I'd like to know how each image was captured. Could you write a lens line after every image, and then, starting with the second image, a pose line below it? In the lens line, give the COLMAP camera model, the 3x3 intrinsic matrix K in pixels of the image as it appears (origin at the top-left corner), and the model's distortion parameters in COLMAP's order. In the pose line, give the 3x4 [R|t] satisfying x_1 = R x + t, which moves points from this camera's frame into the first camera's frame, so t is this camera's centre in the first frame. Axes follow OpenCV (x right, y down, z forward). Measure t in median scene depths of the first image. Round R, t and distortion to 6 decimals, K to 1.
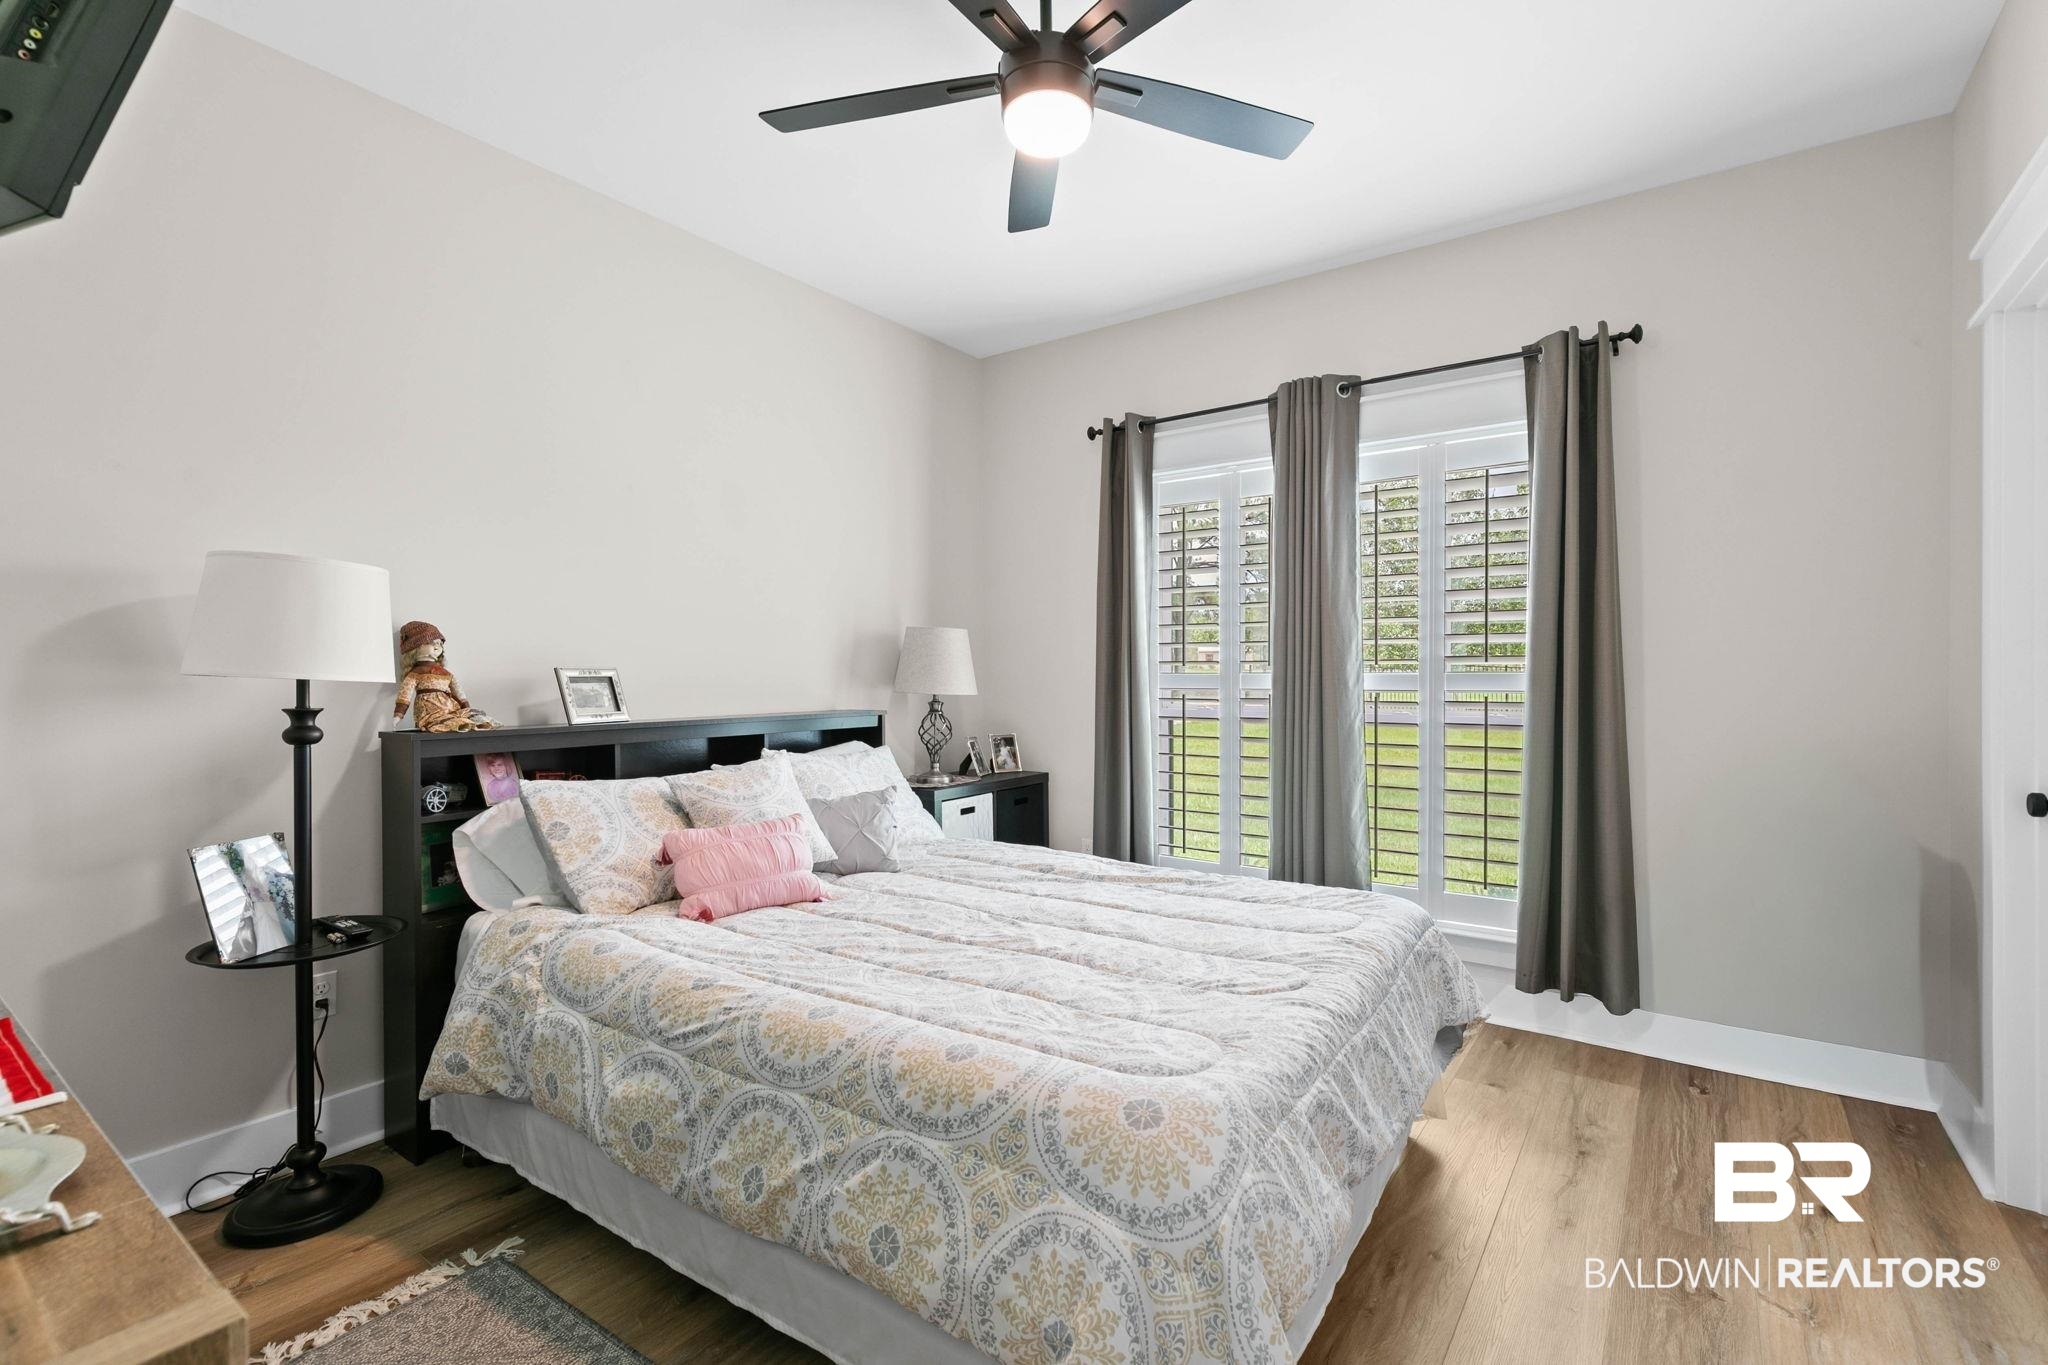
lens RADIAL K [[921.4, 0, 1018.8], [0, 921.4, 672.5], [0, 0, 1]] dist [0.001056, -0.000869]
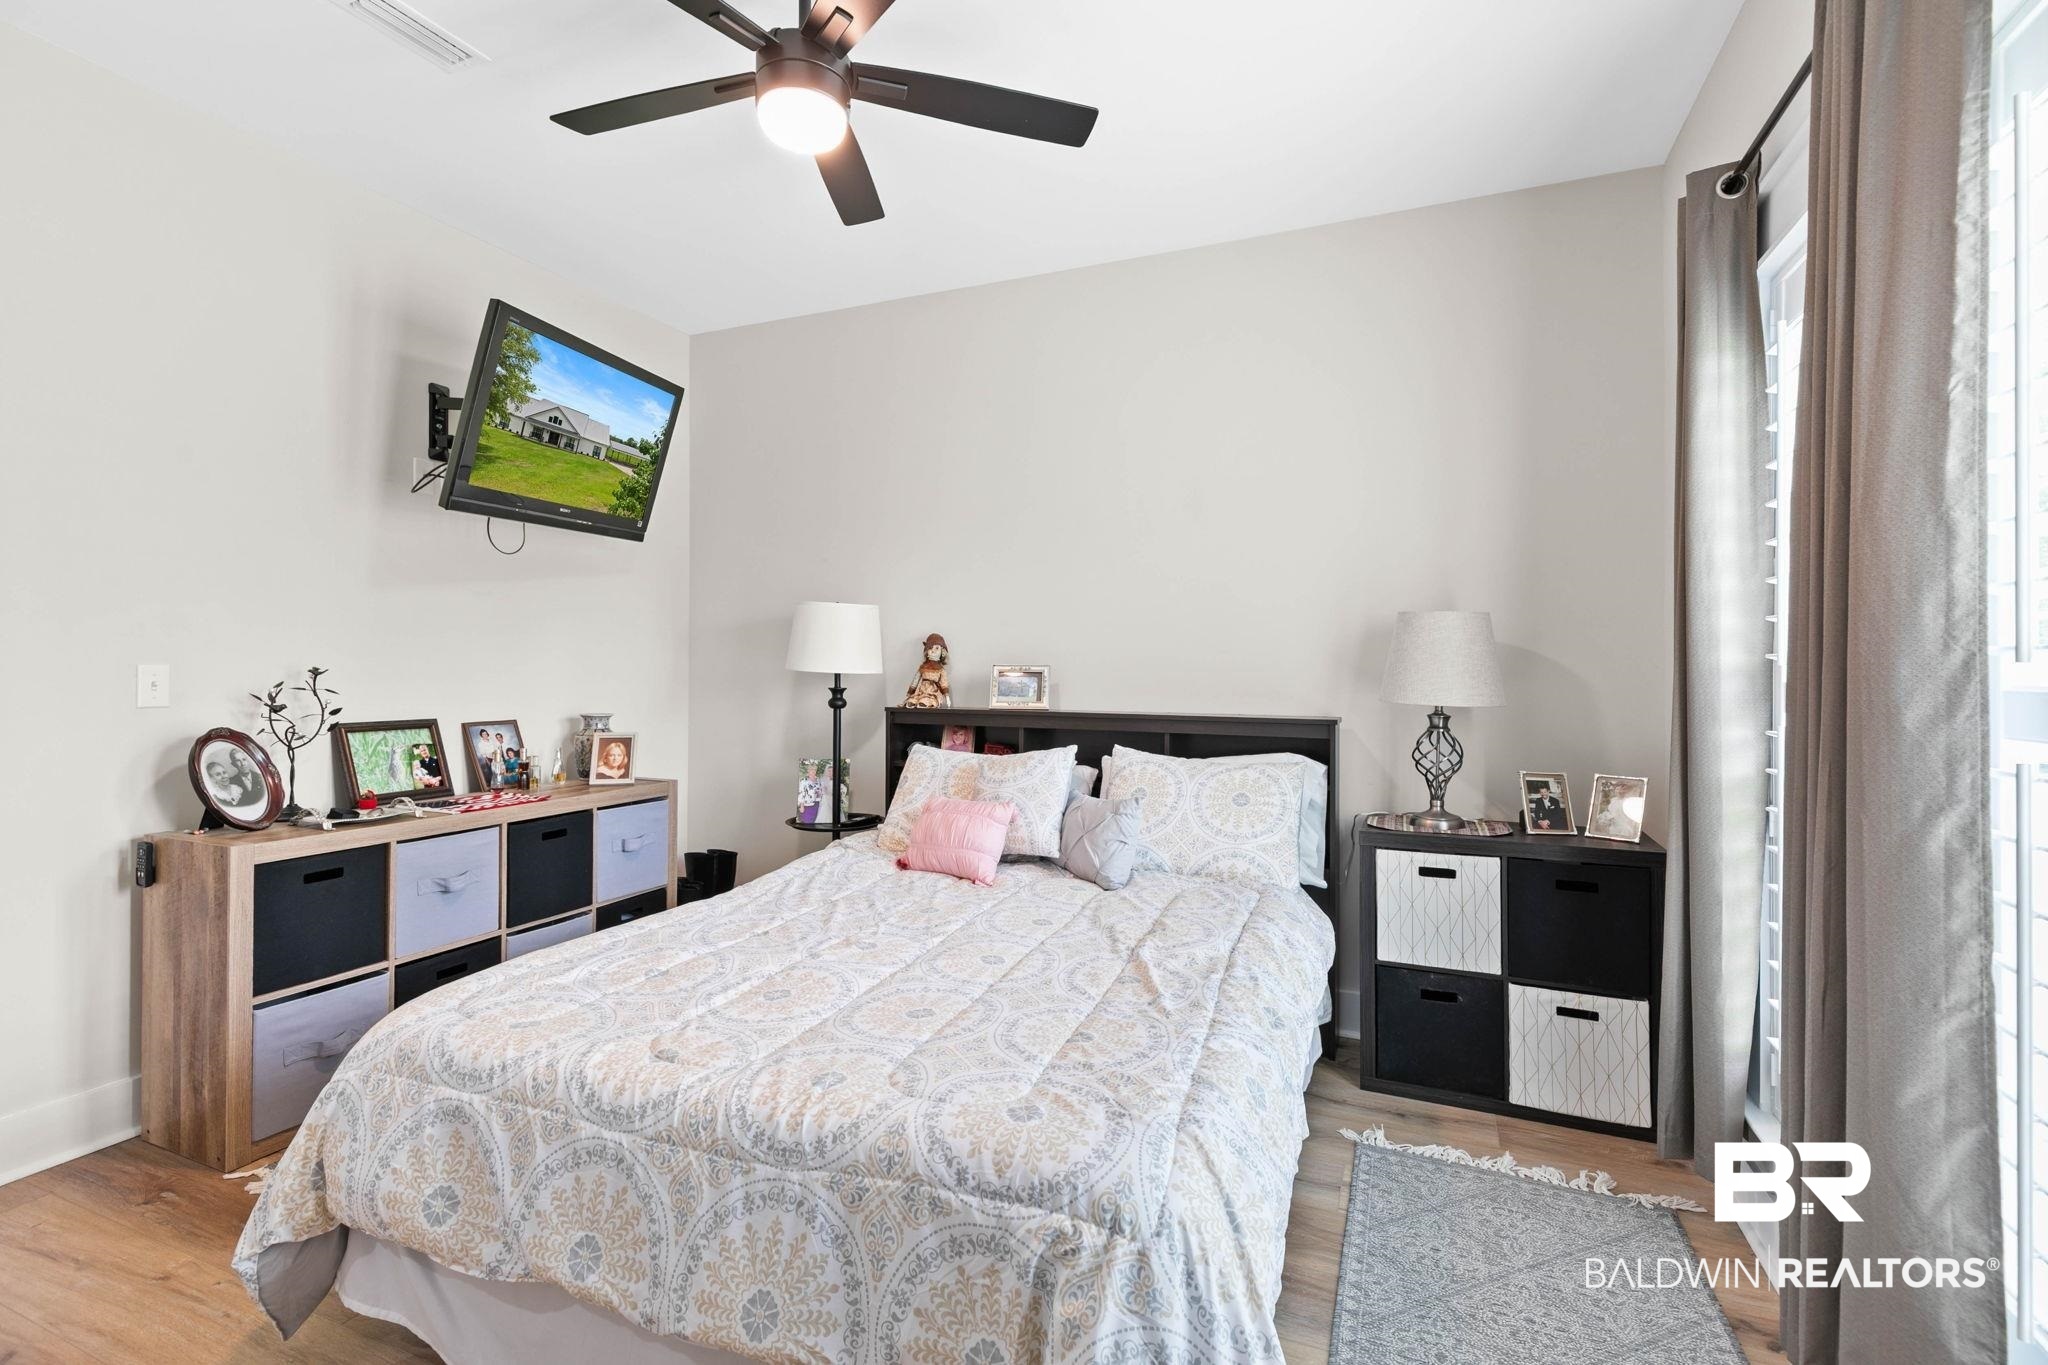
lens RADIAL K [[924.3, 0, 1019.0], [0, 924.3, 661.2], [0, 0, 1]] dist [0.000385, -0.000174]
pose [[0.202460, -0.000986, -0.979290, 0.851304], [-0.009161, 0.999954, -0.002901, -0.007806], [0.979248, 0.009559, 0.202442, 0.832868]]
